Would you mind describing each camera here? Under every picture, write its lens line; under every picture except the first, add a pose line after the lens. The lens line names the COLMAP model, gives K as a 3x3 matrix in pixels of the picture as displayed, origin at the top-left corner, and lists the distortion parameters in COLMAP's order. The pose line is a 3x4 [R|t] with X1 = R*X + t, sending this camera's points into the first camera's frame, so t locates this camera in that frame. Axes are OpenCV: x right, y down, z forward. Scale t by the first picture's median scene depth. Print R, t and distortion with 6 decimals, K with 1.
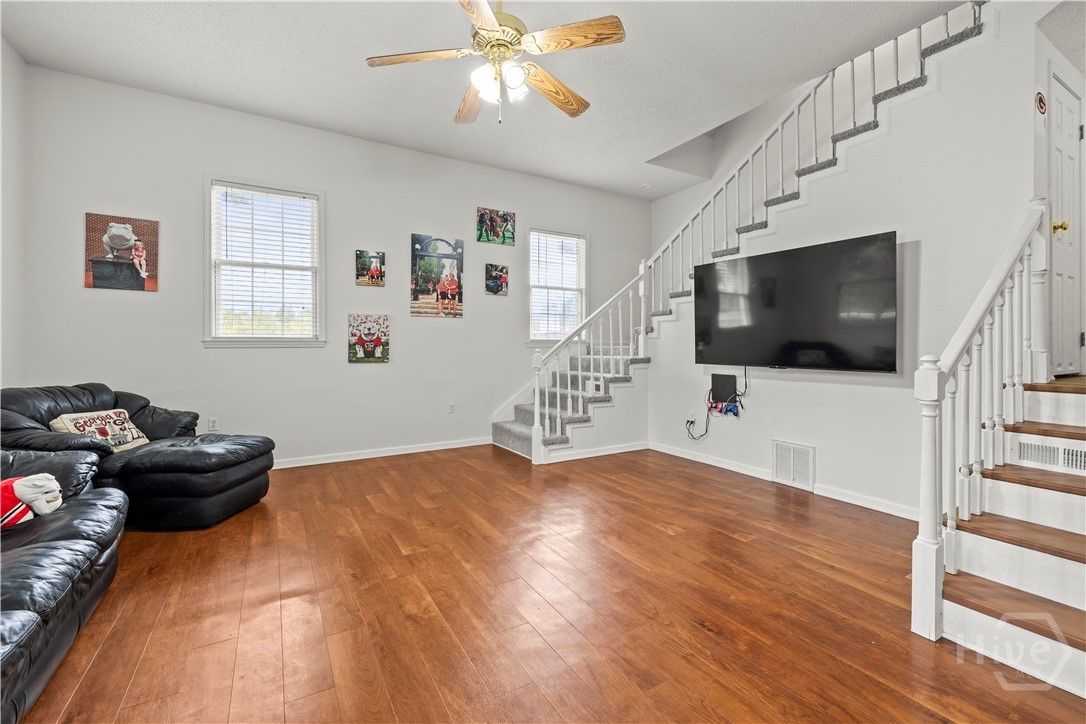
lens RADIAL K [[462.6, 0, 539.5], [0, 462.6, 350.1], [0, 0, 1]] dist [0.002725, 0.000203]
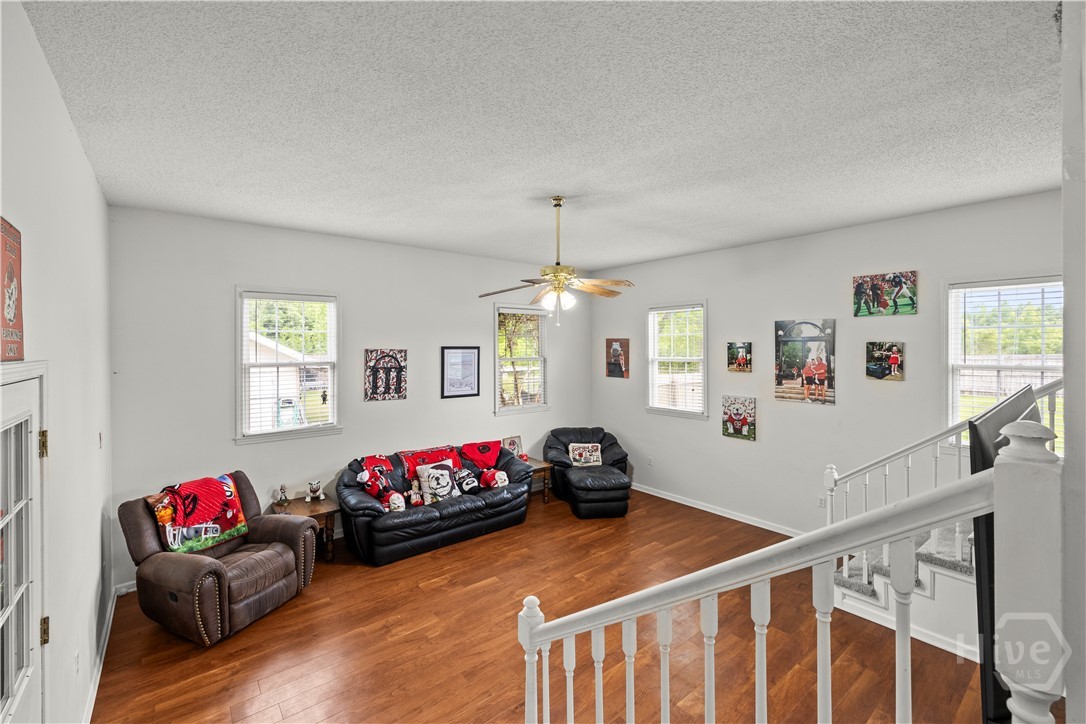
lens RADIAL K [[462.6, 0, 538.9], [0, 462.6, 354.4], [0, 0, 1]] dist [0.002725, 0.000203]
pose [[0.138402, 0.017830, -0.990216, 0.672742], [-0.000117, 0.999838, 0.017987, -0.194426], [0.990376, -0.002374, 0.138382, 0.330600]]
